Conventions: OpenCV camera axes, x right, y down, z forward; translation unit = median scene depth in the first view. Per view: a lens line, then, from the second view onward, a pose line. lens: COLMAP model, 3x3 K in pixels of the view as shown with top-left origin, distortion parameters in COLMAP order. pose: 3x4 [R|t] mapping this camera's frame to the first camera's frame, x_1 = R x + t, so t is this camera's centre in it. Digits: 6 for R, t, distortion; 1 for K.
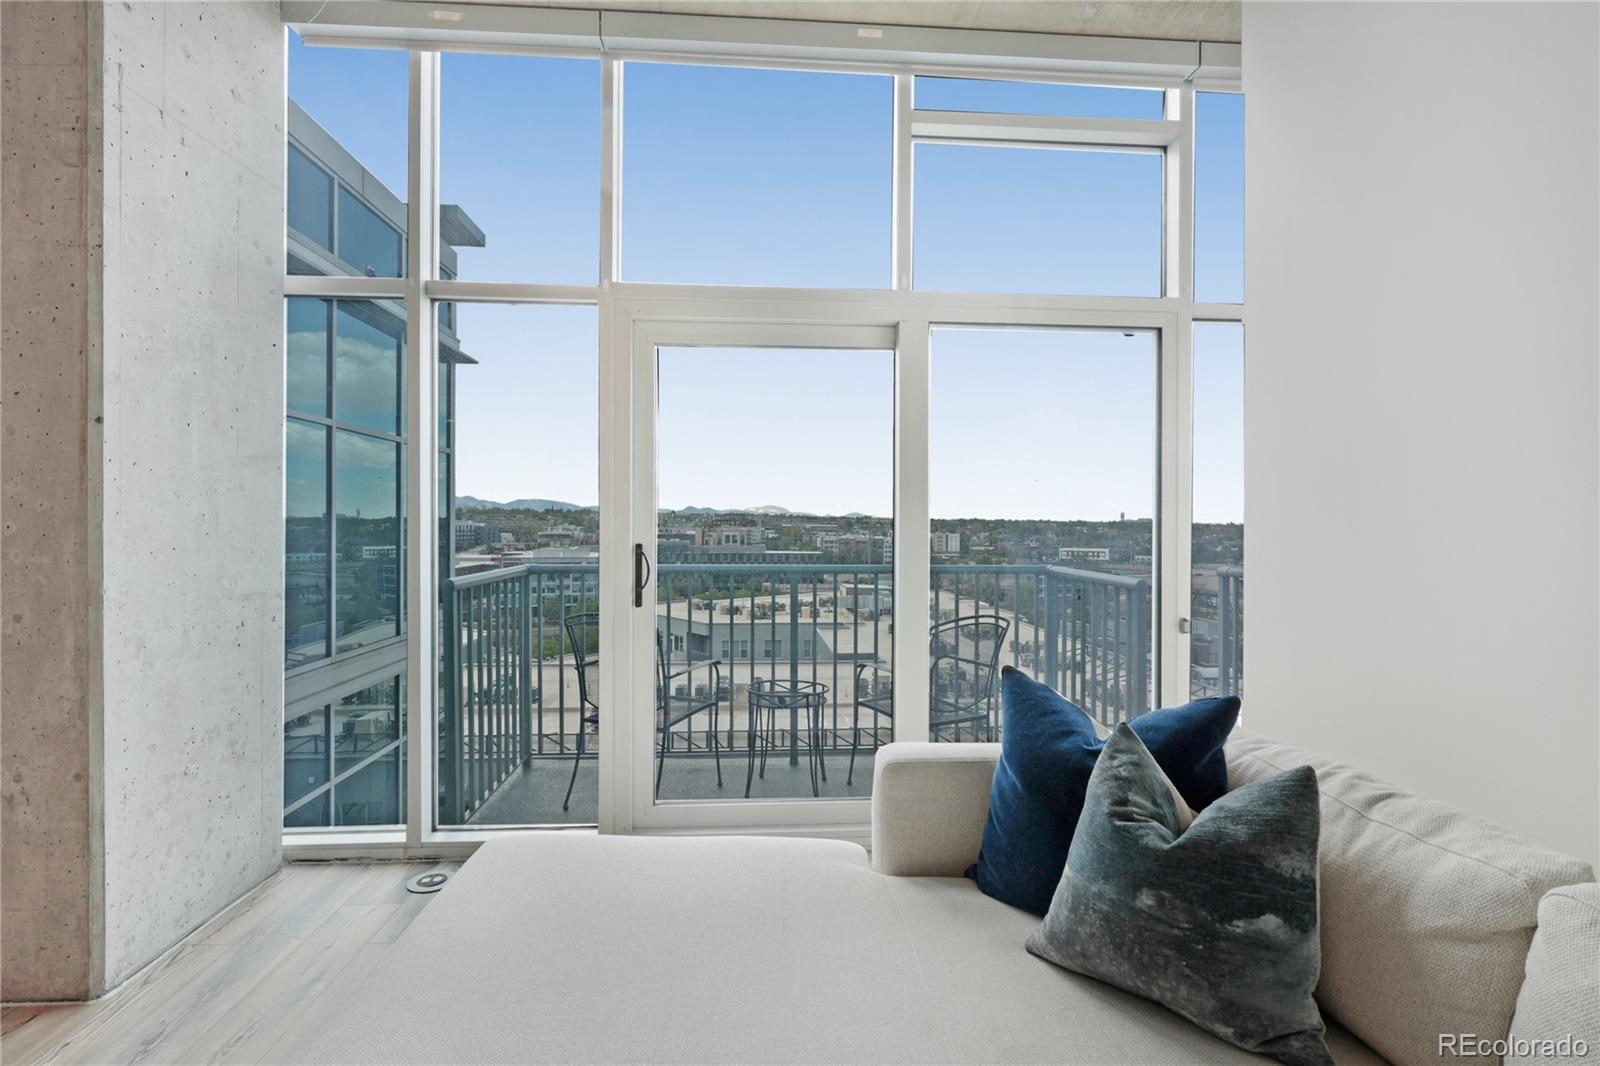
lens RADIAL K [[752.6, 0, 799.4], [0, 752.6, 527.1], [0, 0, 1]] dist [-0.010350, 0.004075]
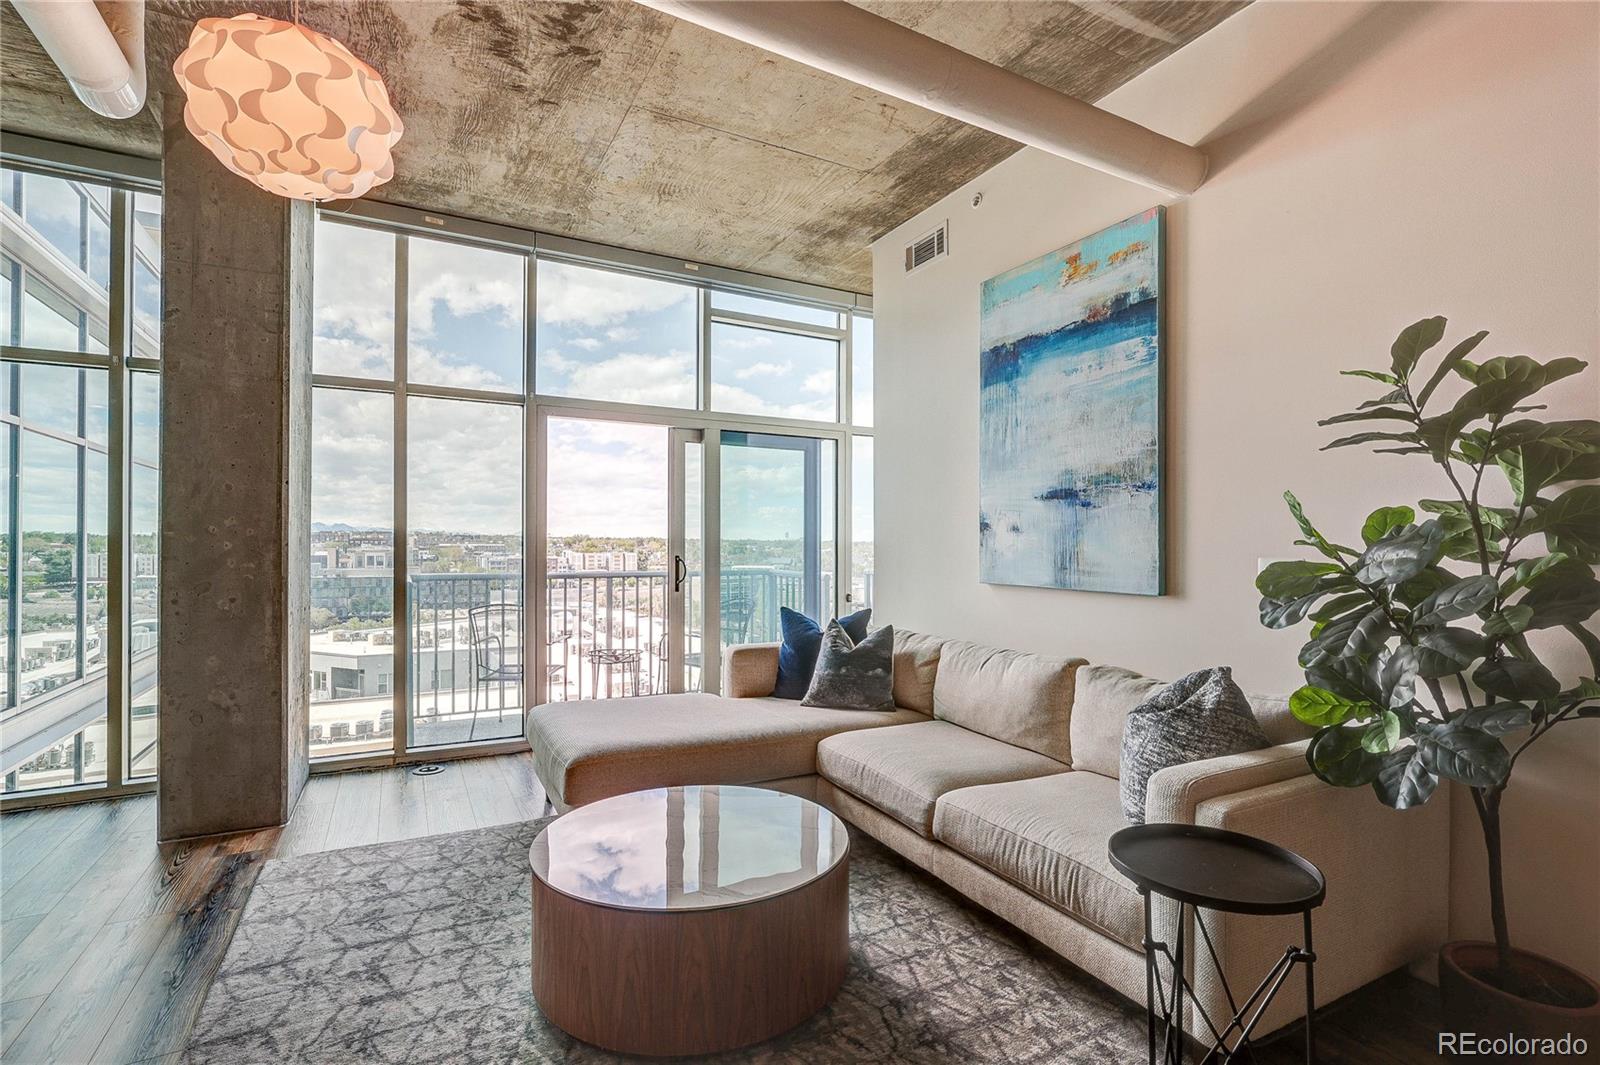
lens RADIAL K [[752.6, 0, 793.7], [0, 752.6, 542.0], [0, 0, 1]] dist [-0.010350, 0.004075]
pose [[0.911596, 0.000378, 0.411087, -0.426059], [0.002179, 0.999981, -0.005751, 0.003280], [-0.411081, 0.006139, 0.911578, -0.742328]]
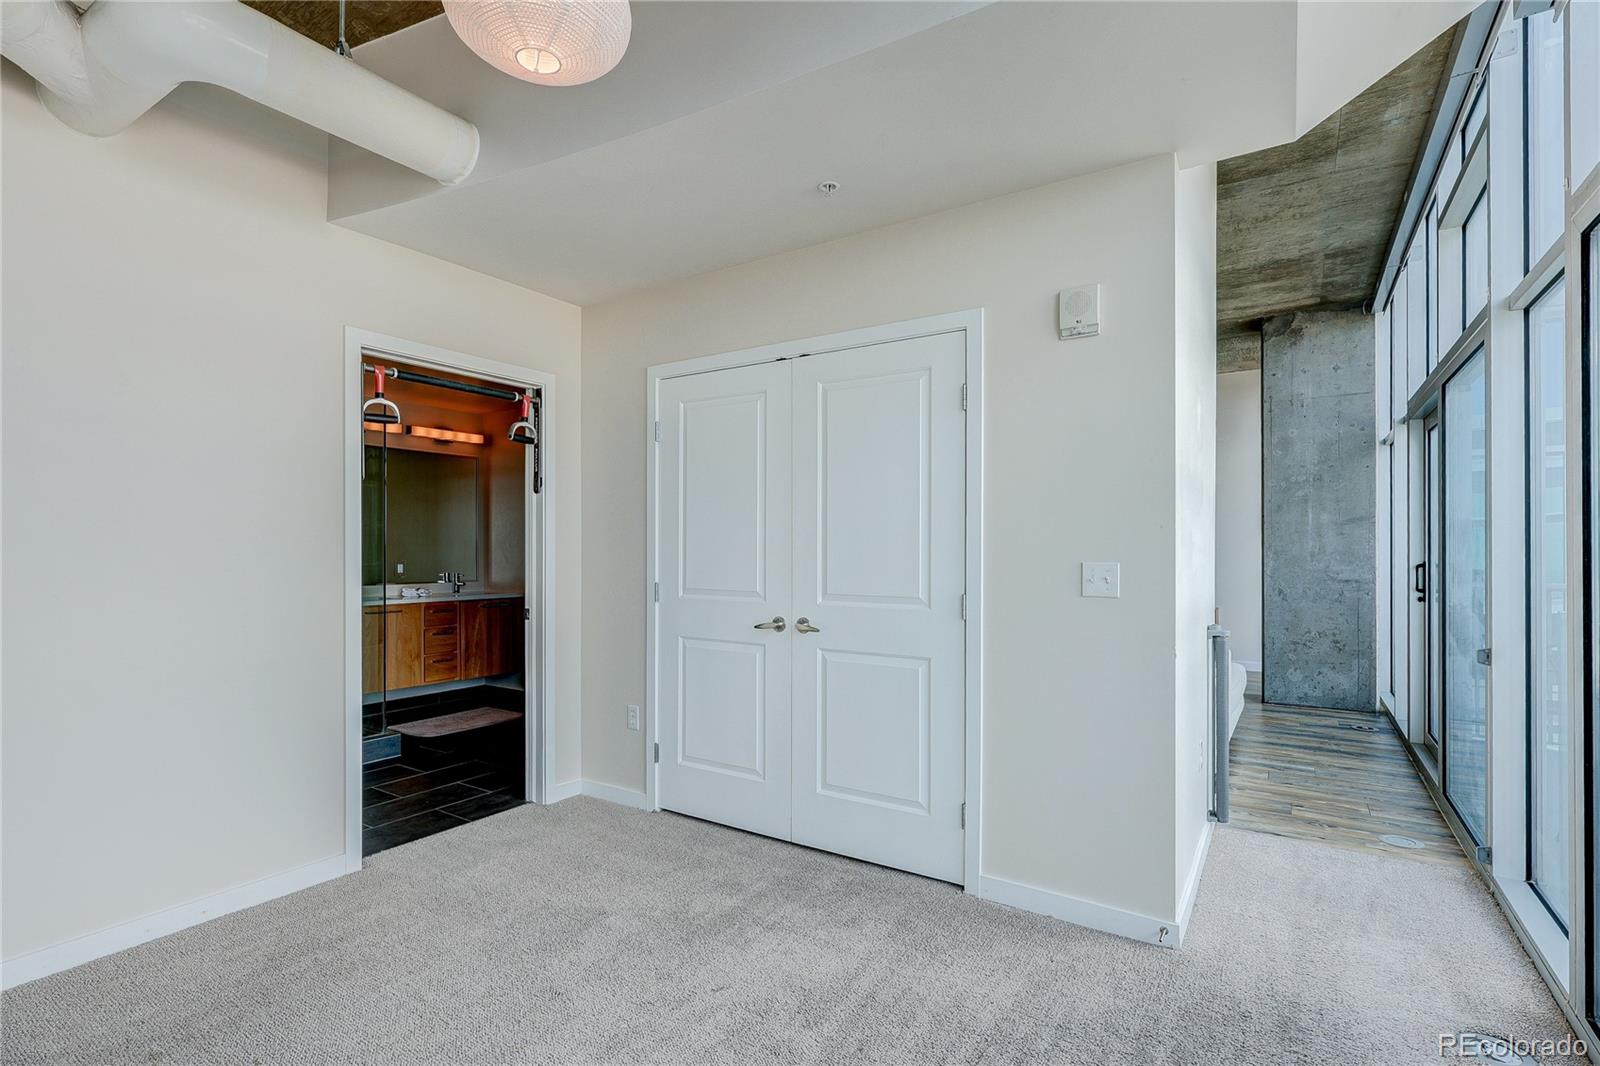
lens RADIAL K [[752.6, 0, 797.7], [0, 752.6, 558.4], [0, 0, 1]] dist [-0.010350, 0.004075]
pose [[-0.595577, 0.008429, -0.803254, 1.967619], [-0.002517, 0.999920, 0.012359, -0.000907], [0.803294, 0.009382, -0.595509, 0.951121]]
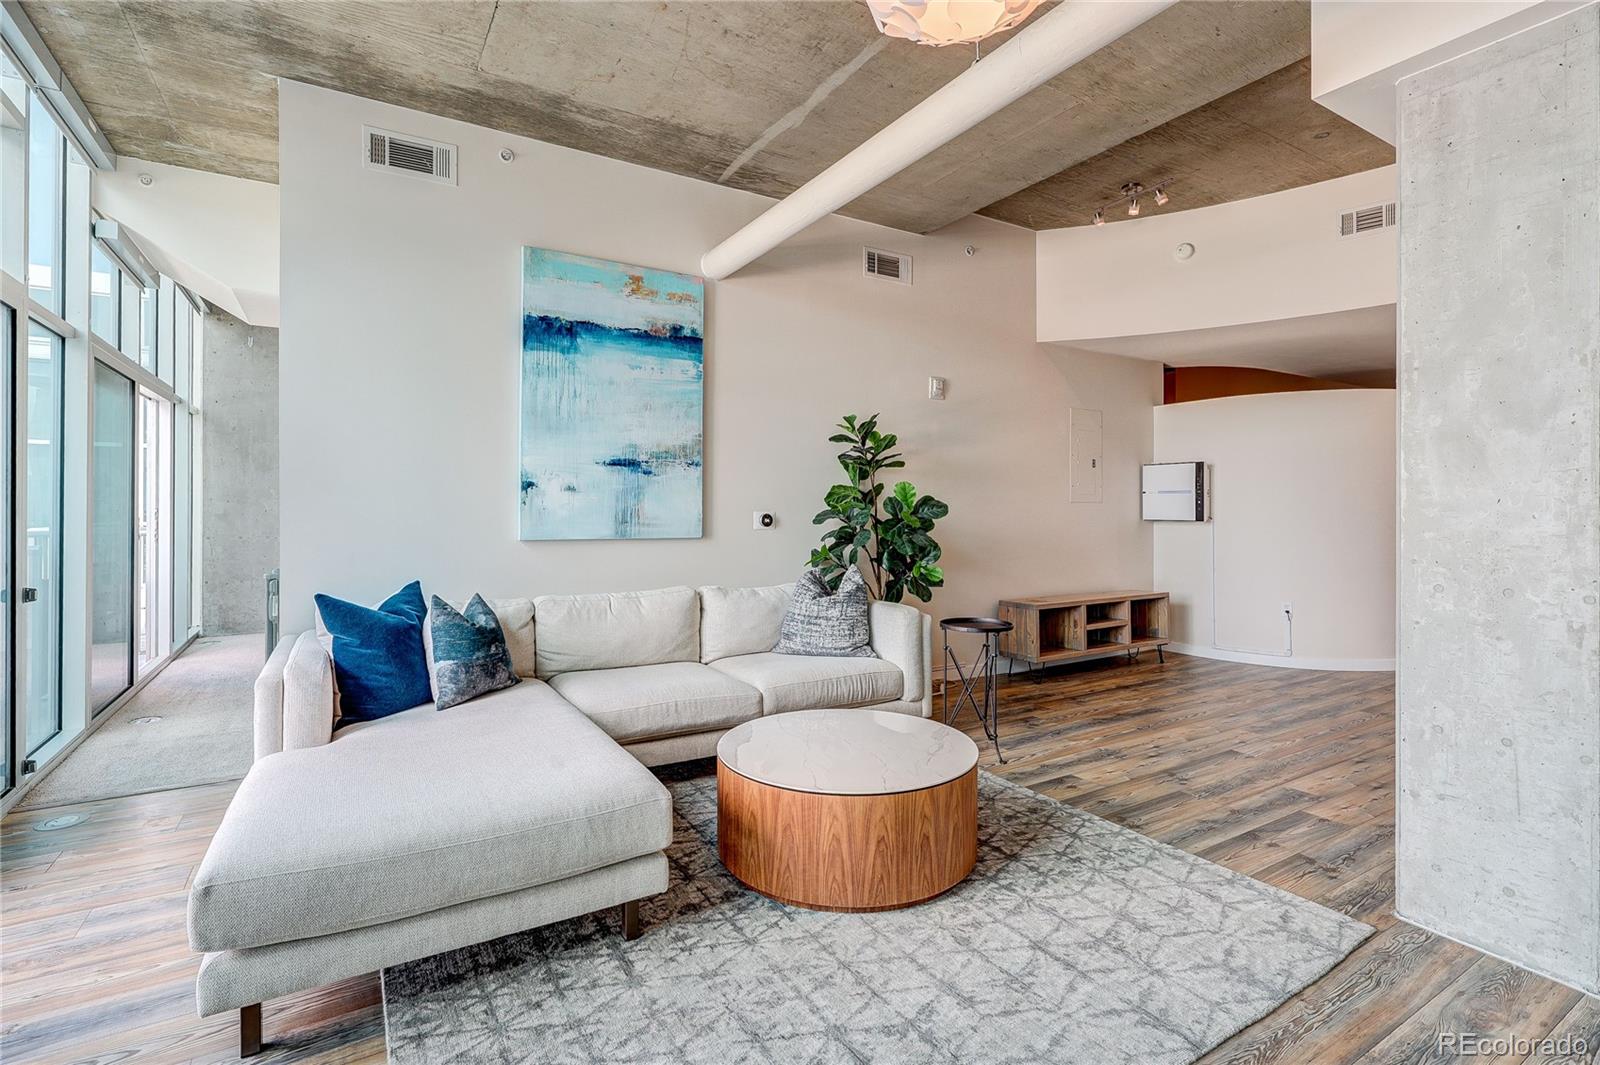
lens RADIAL K [[752.6, 0, 807.8], [0, 752.6, 508.6], [0, 0, 1]] dist [-0.010350, 0.004075]
pose [[-0.466411, -0.007775, 0.884534, -1.041730], [-0.002561, 0.999969, 0.007439, 0.000126], [-0.884564, 0.001204, -0.466417, 0.565692]]
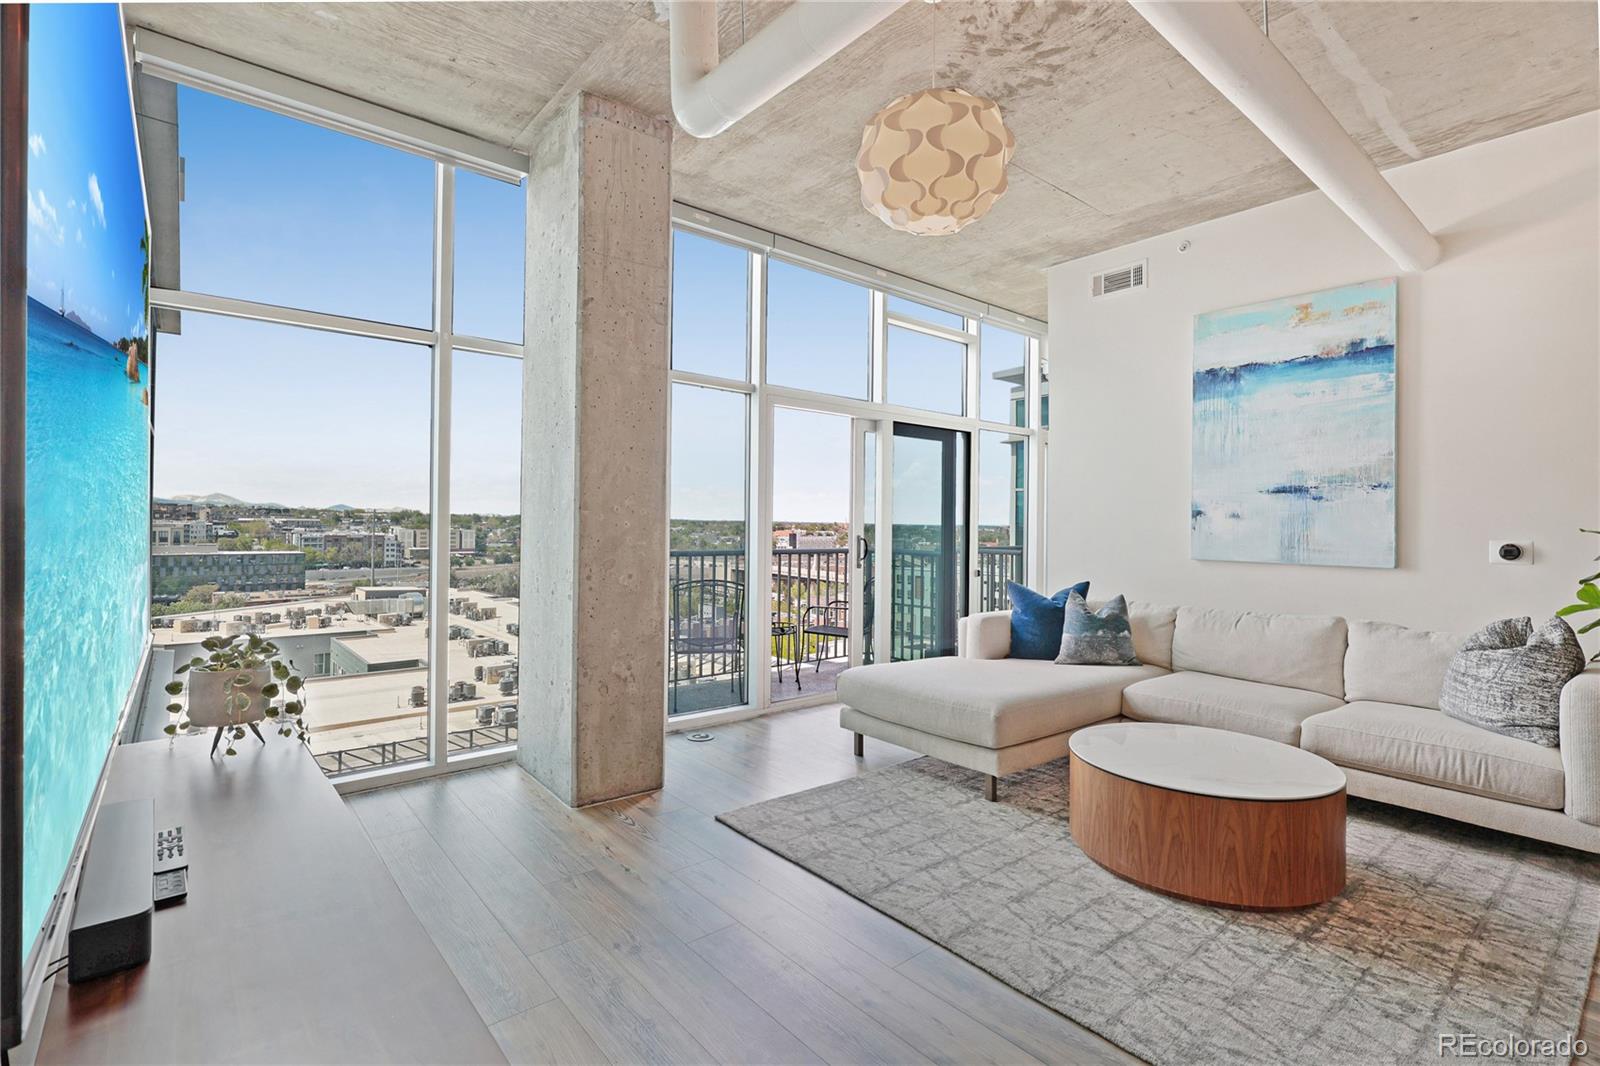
lens RADIAL K [[752.6, 0, 790.6], [0, 752.6, 519.2], [0, 0, 1]] dist [-0.010350, 0.004075]
pose [[0.812917, 0.009766, 0.582298, -1.270945], [-0.006292, 0.999948, -0.007986, -0.000355], [-0.582346, 0.002828, 0.812936, -0.470768]]
